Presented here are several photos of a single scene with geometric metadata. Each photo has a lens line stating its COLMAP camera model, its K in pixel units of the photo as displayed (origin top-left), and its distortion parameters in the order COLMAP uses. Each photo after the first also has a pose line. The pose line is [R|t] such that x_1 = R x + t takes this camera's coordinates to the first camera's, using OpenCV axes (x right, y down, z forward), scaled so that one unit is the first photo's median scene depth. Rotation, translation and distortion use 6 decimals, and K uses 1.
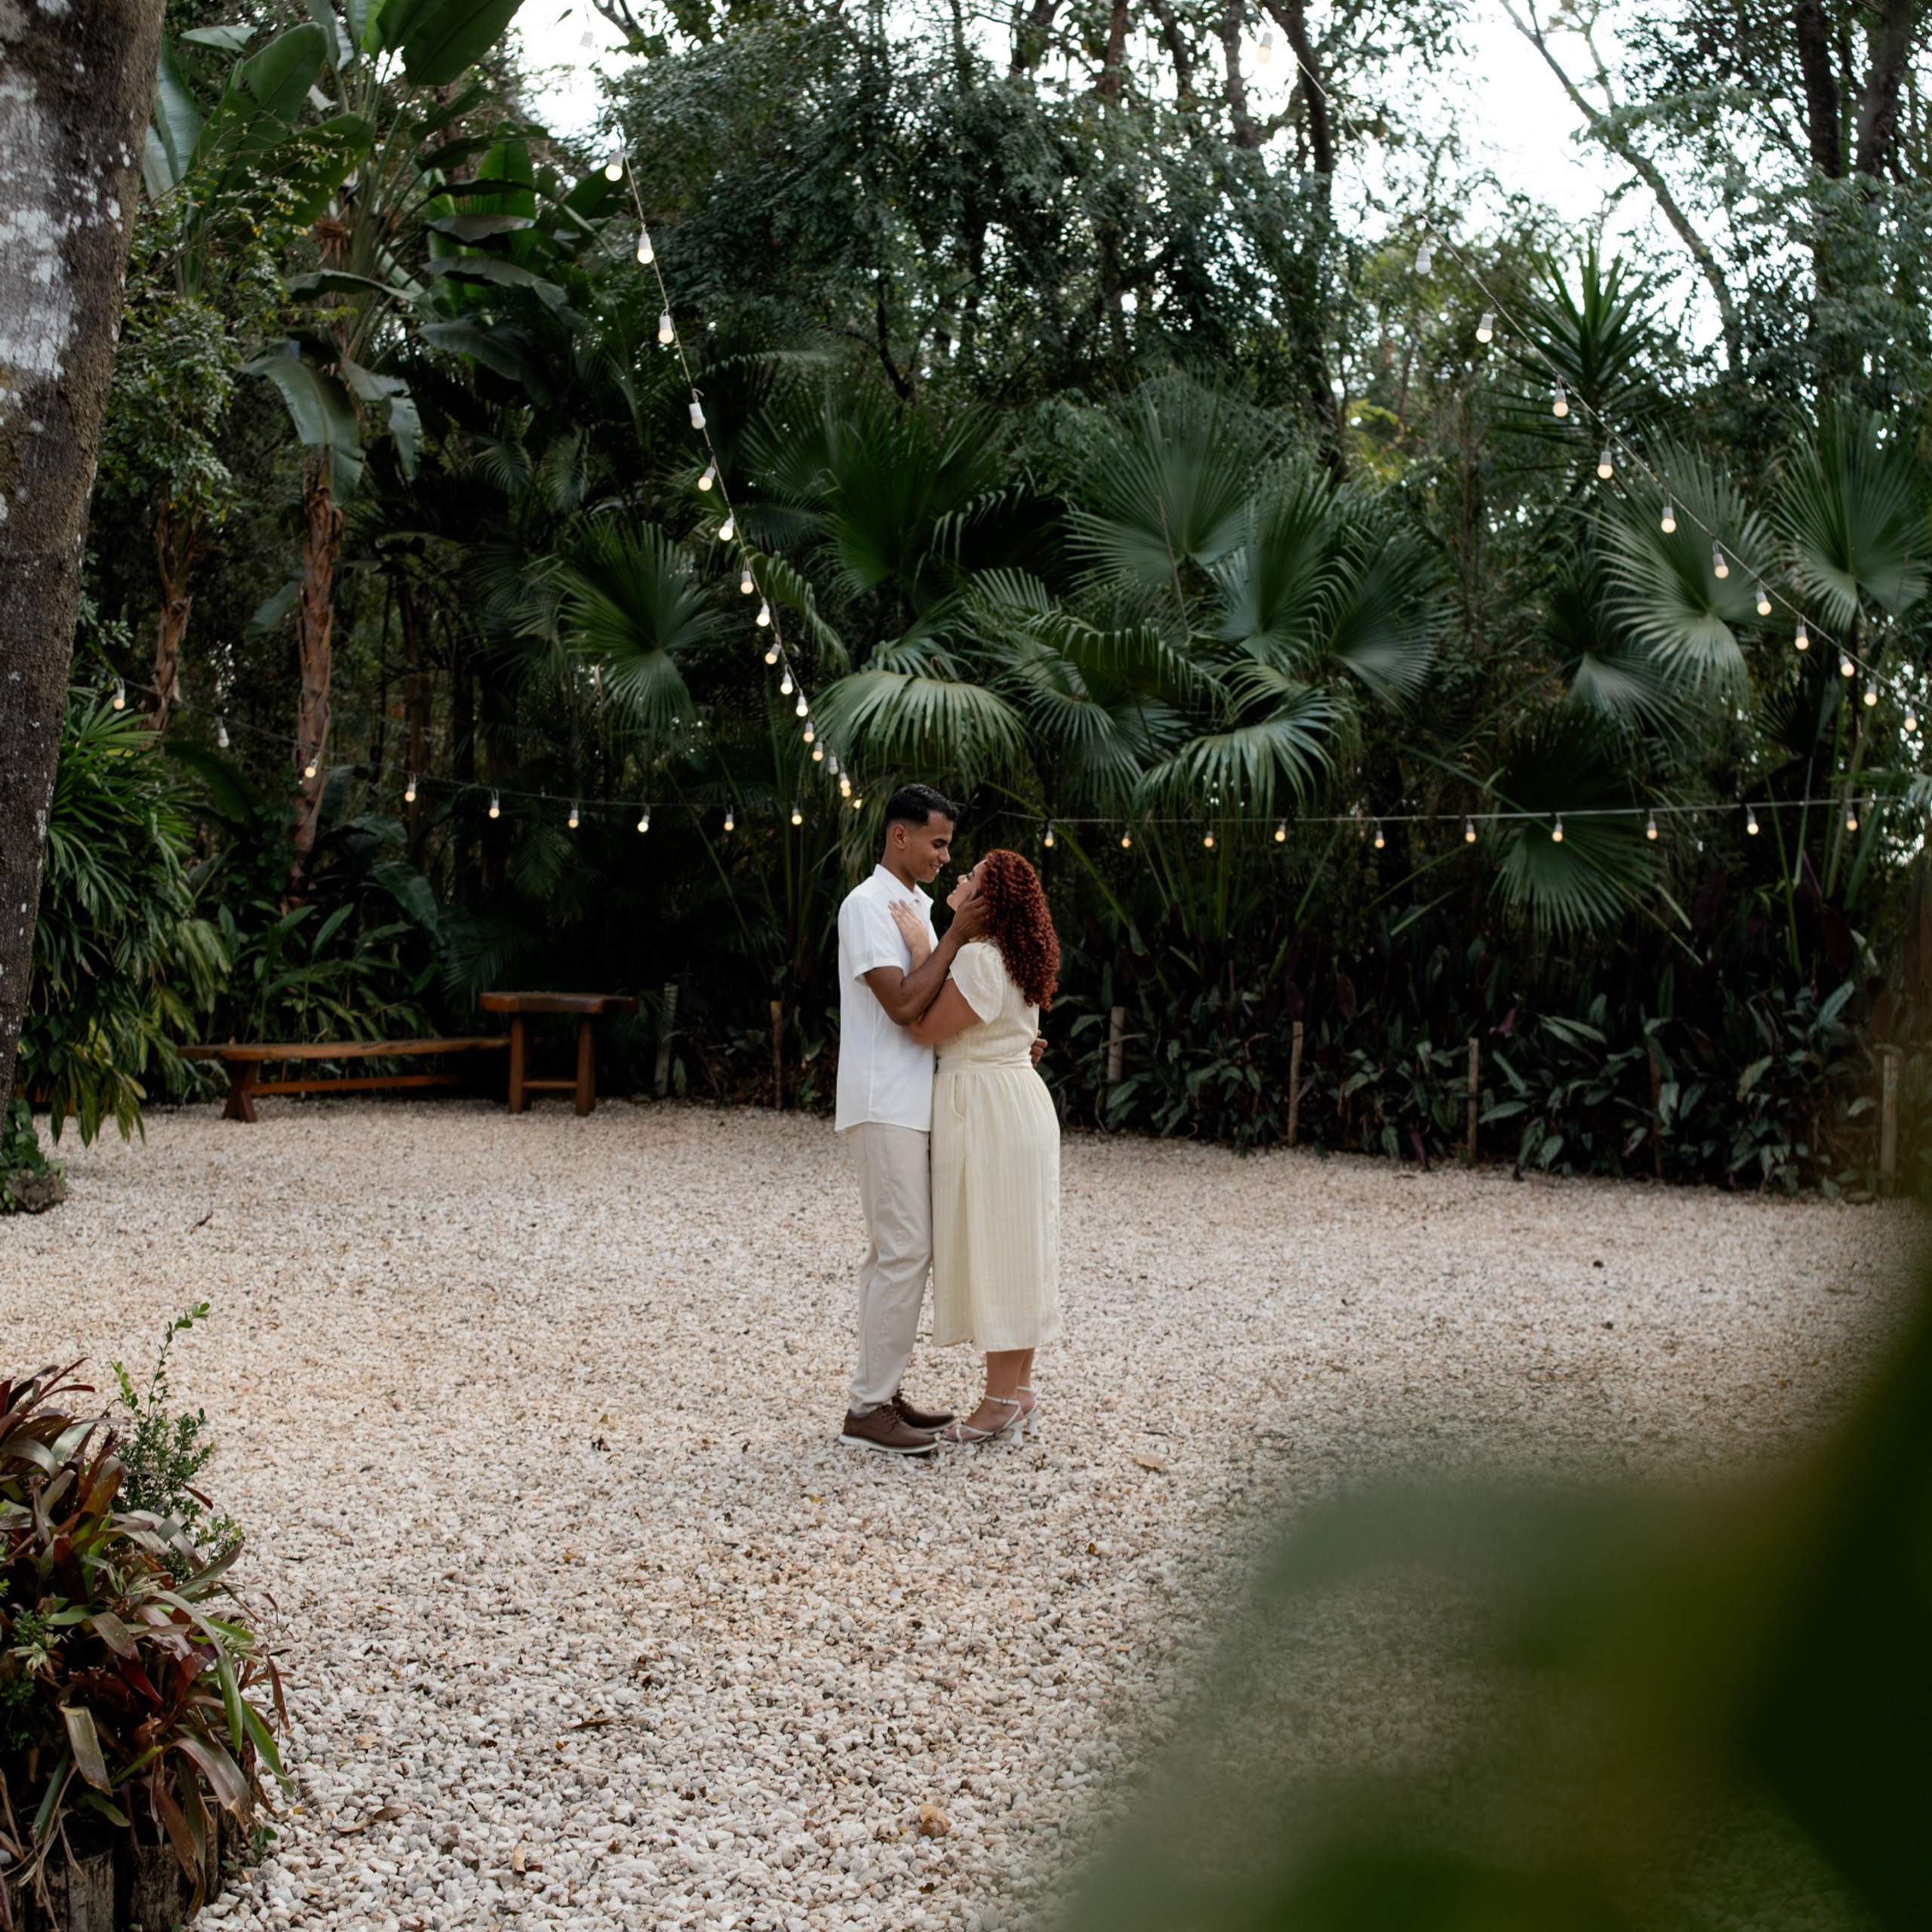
lens RADIAL K [[3036.8, 0, 845.0], [0, 3036.8, 909.2], [0, 0, 1]] dist [-0.112174, 0.081242]
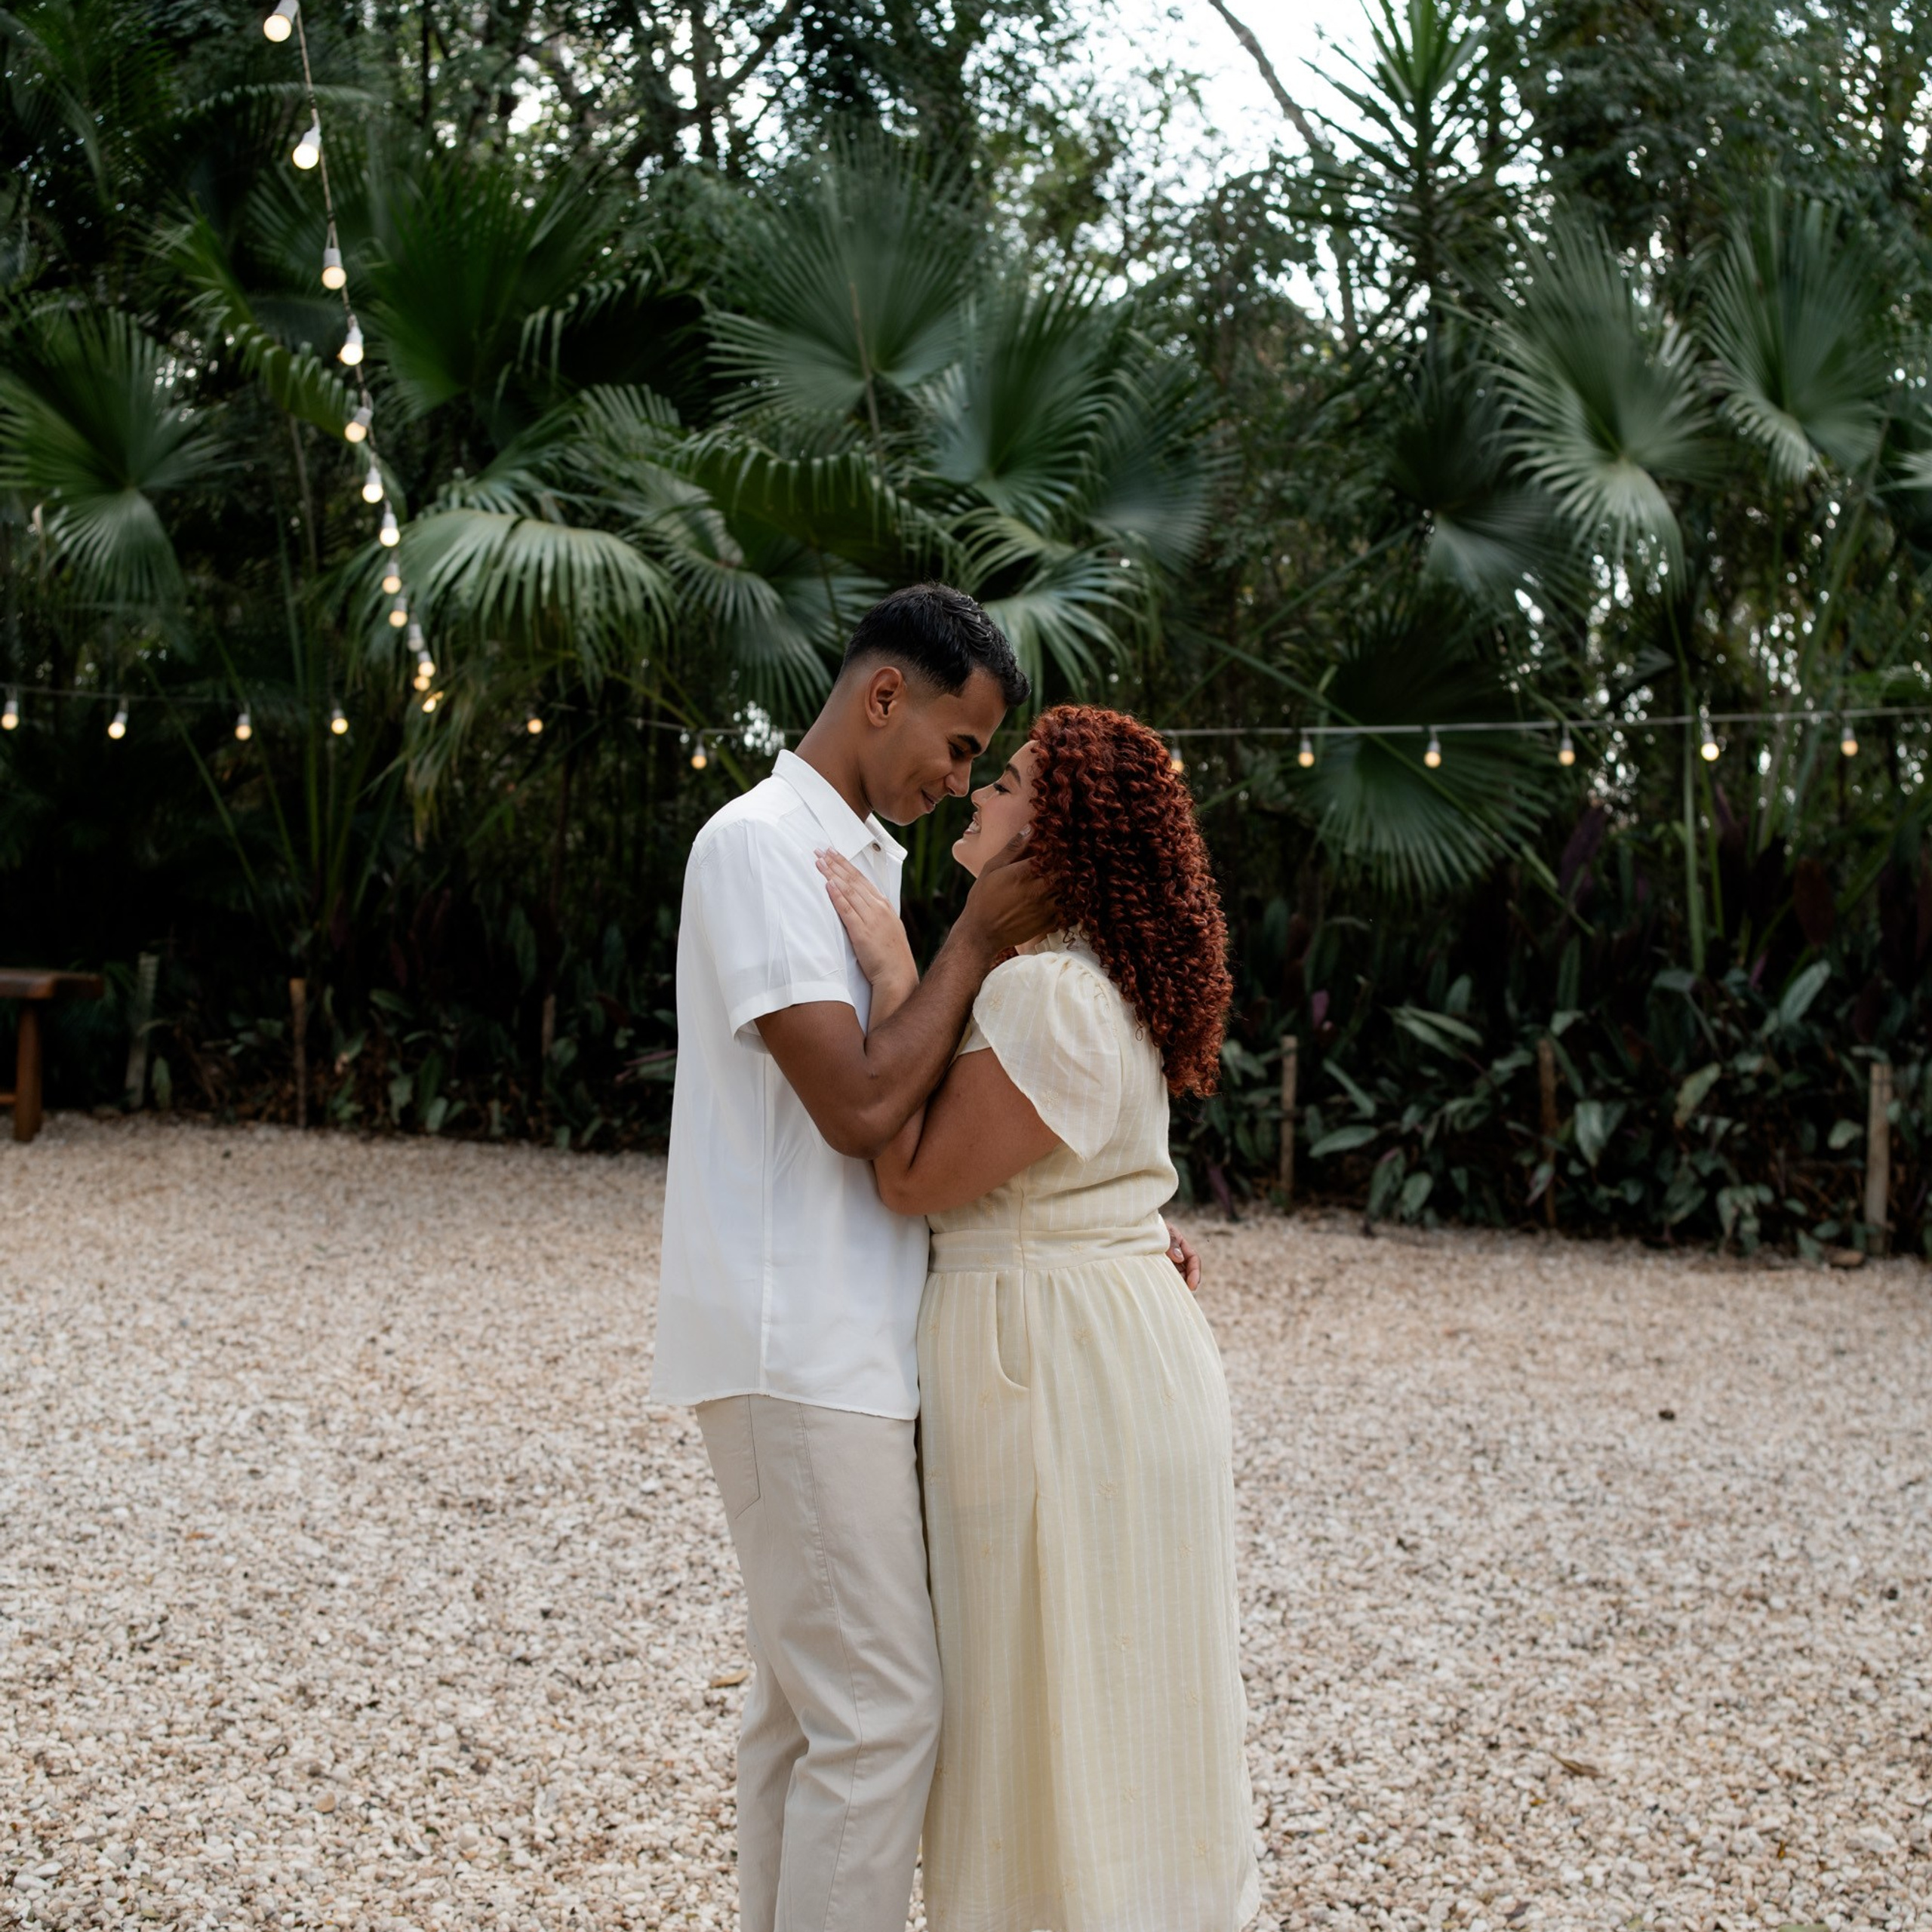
lens RADIAL K [[3031.5, 0, 954.7], [0, 3031.5, 962.8], [0, 0, 1]] dist [-0.070132, 0.065797]
pose [[0.976968, -0.001576, 0.213378, -0.028055], [-0.006408, 0.999305, 0.036720, -0.001436], [-0.213288, -0.037242, 0.976279, 0.310293]]
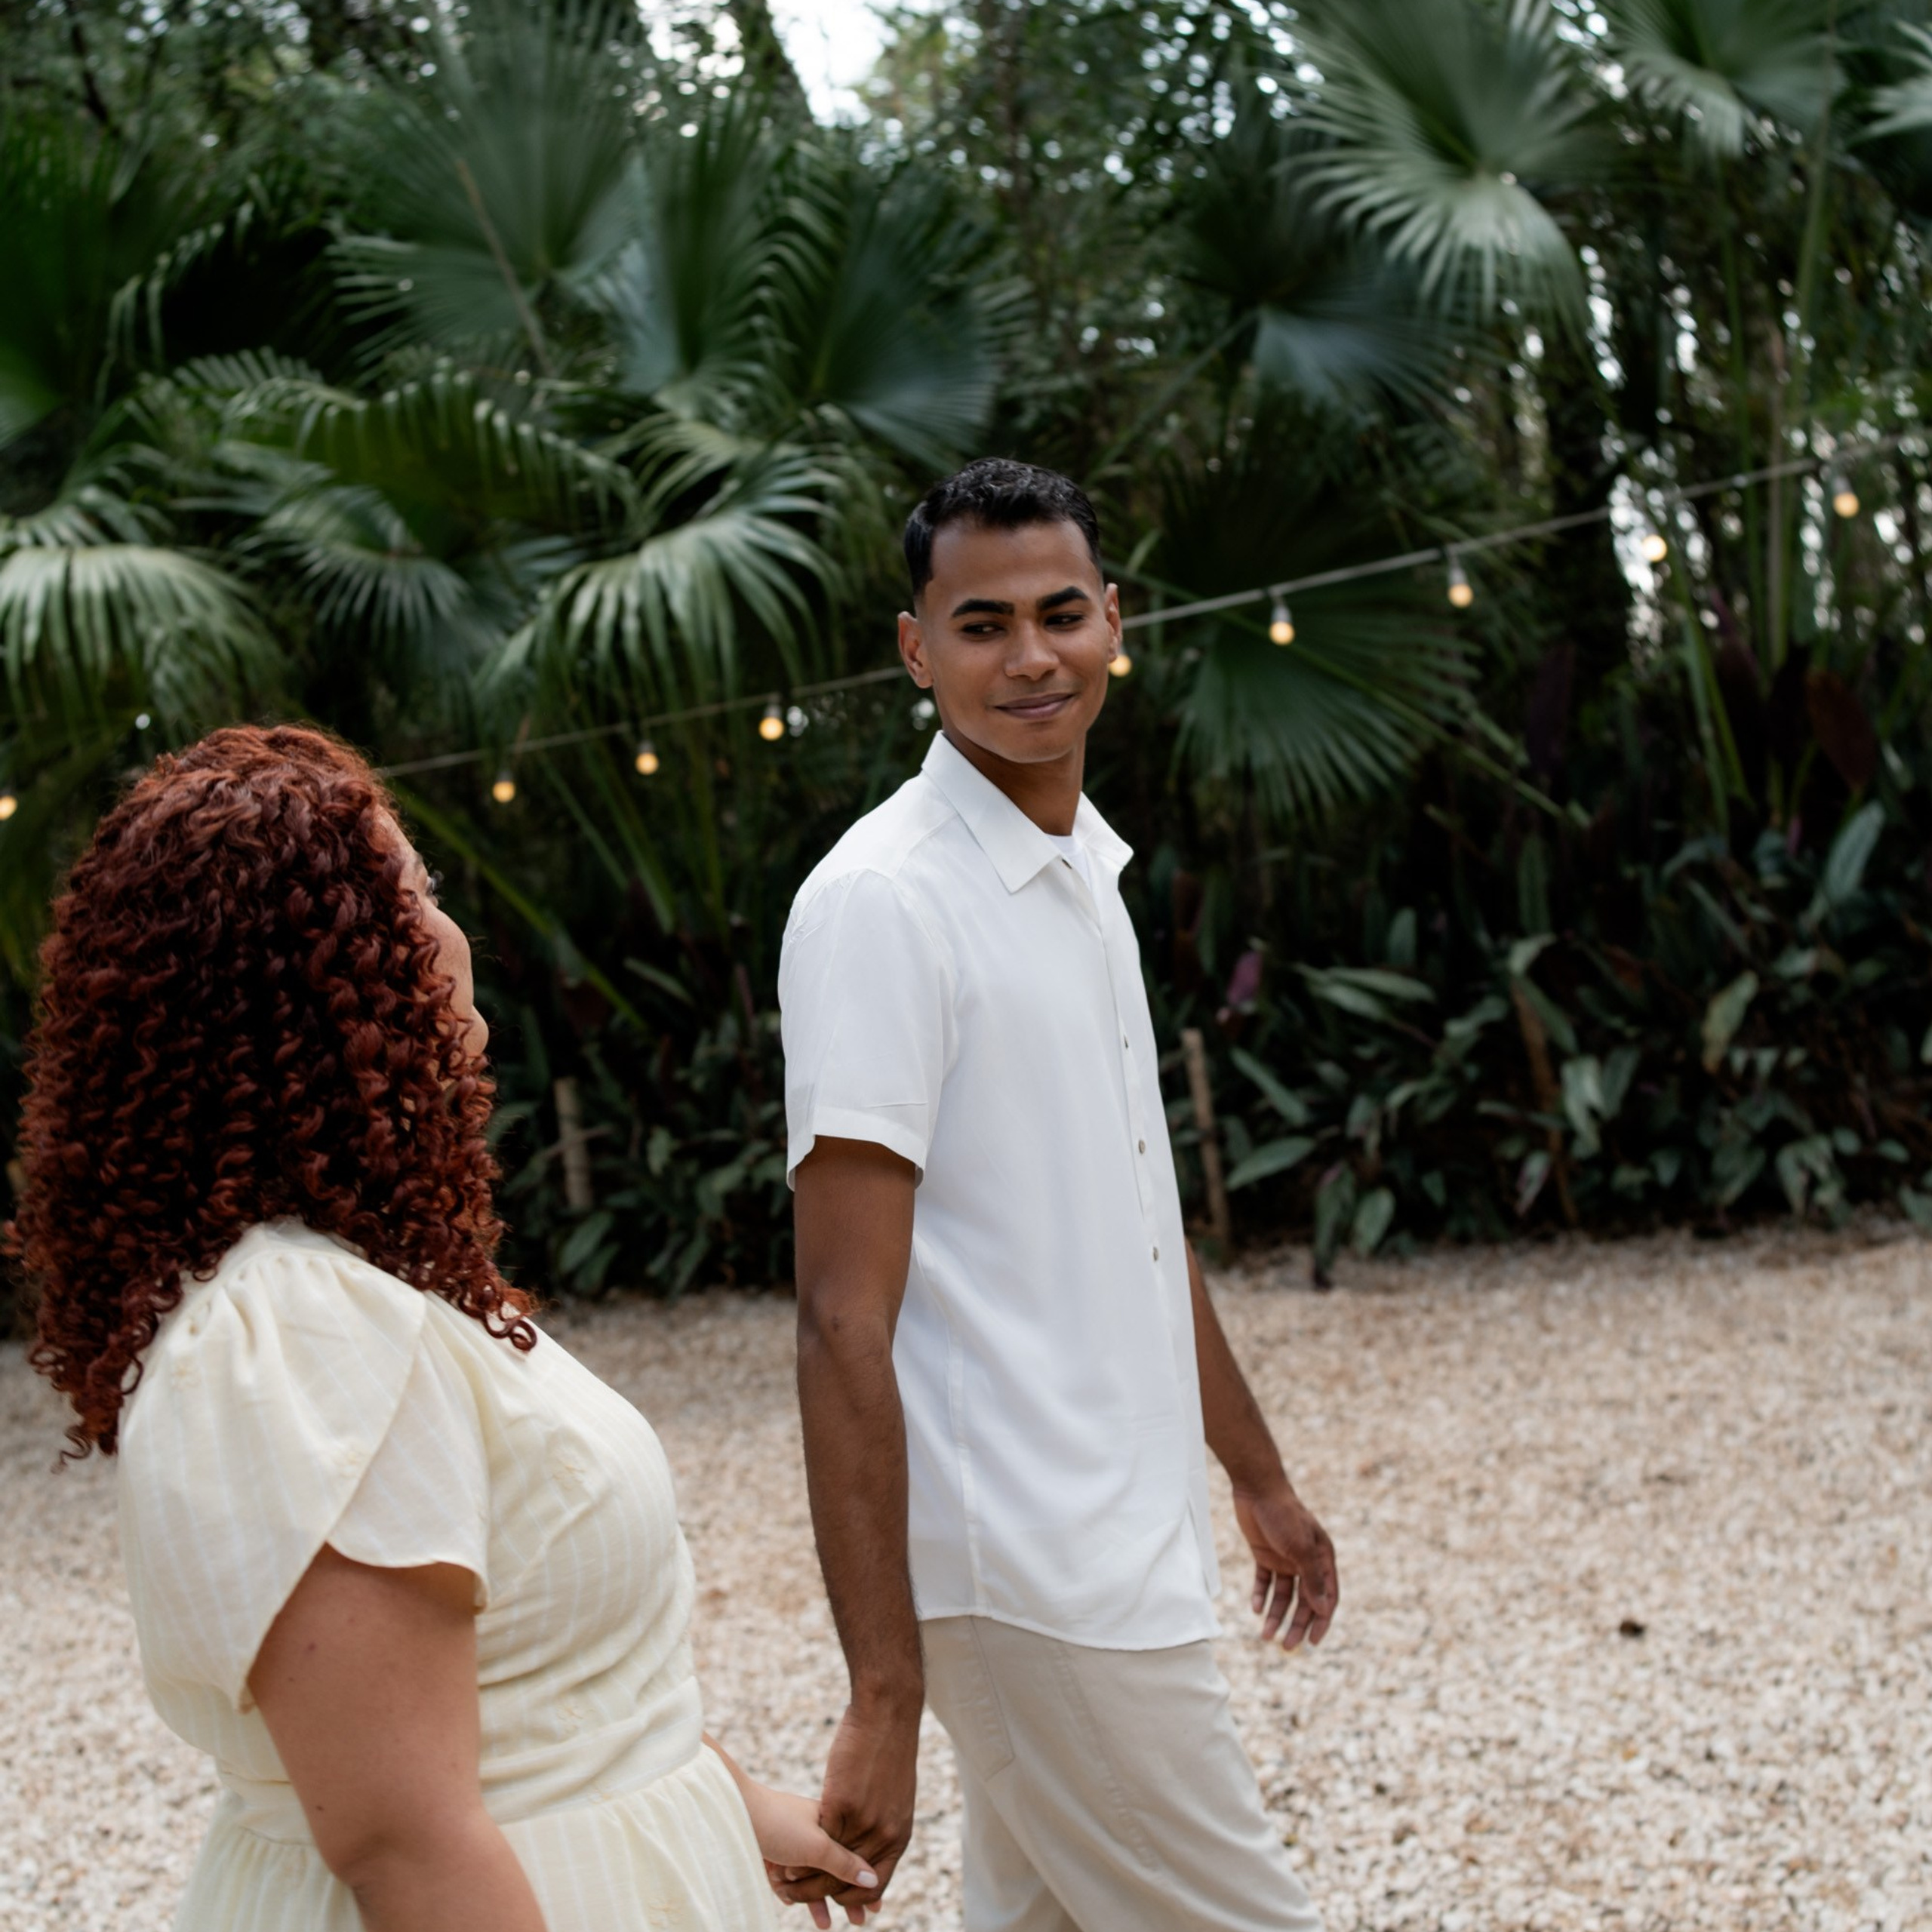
lens RADIAL K [[3061.1, 0, 937.5], [0, 3061.1, 1007.4], [0, 0, 1]] dist [-0.064613, 0.145706]
pose [[0.972855, -0.186618, 0.136848, 0.090754], [0.180083, 0.981893, 0.058785, -0.002330], [-0.145340, -0.032545, 0.988846, 0.470438]]
